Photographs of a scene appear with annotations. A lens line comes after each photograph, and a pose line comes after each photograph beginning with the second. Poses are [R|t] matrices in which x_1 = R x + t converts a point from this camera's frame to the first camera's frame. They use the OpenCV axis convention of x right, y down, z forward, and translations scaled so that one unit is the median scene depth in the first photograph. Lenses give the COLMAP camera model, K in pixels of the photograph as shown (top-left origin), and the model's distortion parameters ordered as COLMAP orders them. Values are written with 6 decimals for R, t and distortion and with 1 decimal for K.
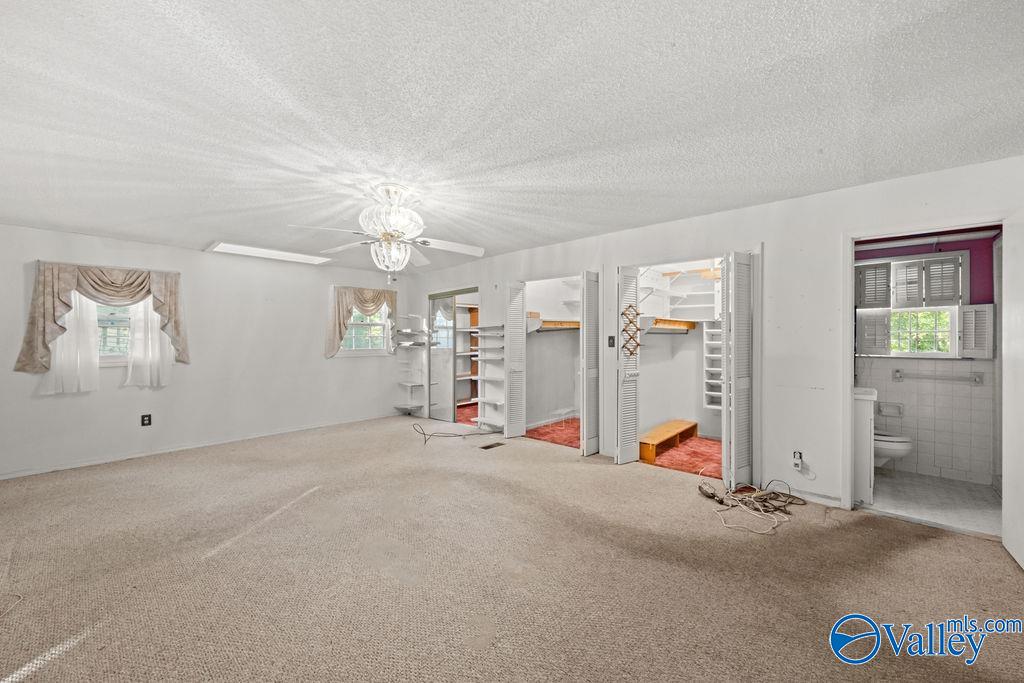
lens RADIAL K [[402.9, 0, 509.7], [0, 402.9, 341.0], [0, 0, 1]] dist [-0.000354, -0.000084]
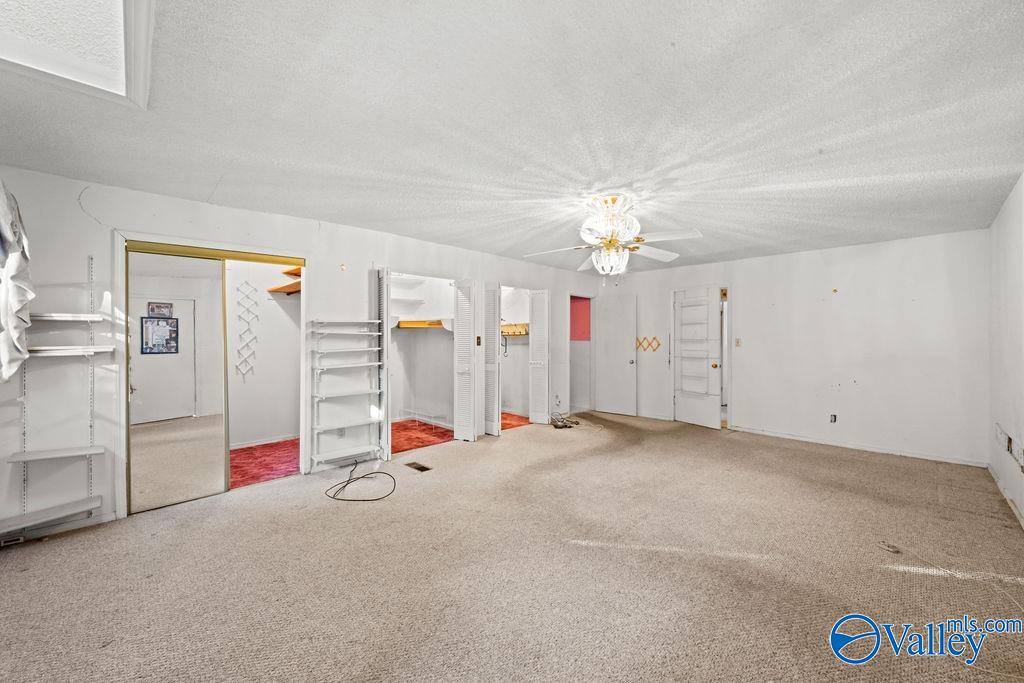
lens RADIAL K [[402.9, 0, 509.7], [0, 402.9, 341.0], [0, 0, 1]] dist [-0.000354, -0.000084]
pose [[0.047606, -0.005261, 0.998852, -1.263553], [0.005407, 0.999973, 0.005009, -0.005039], [-0.998852, 0.005162, 0.047633, 1.118235]]
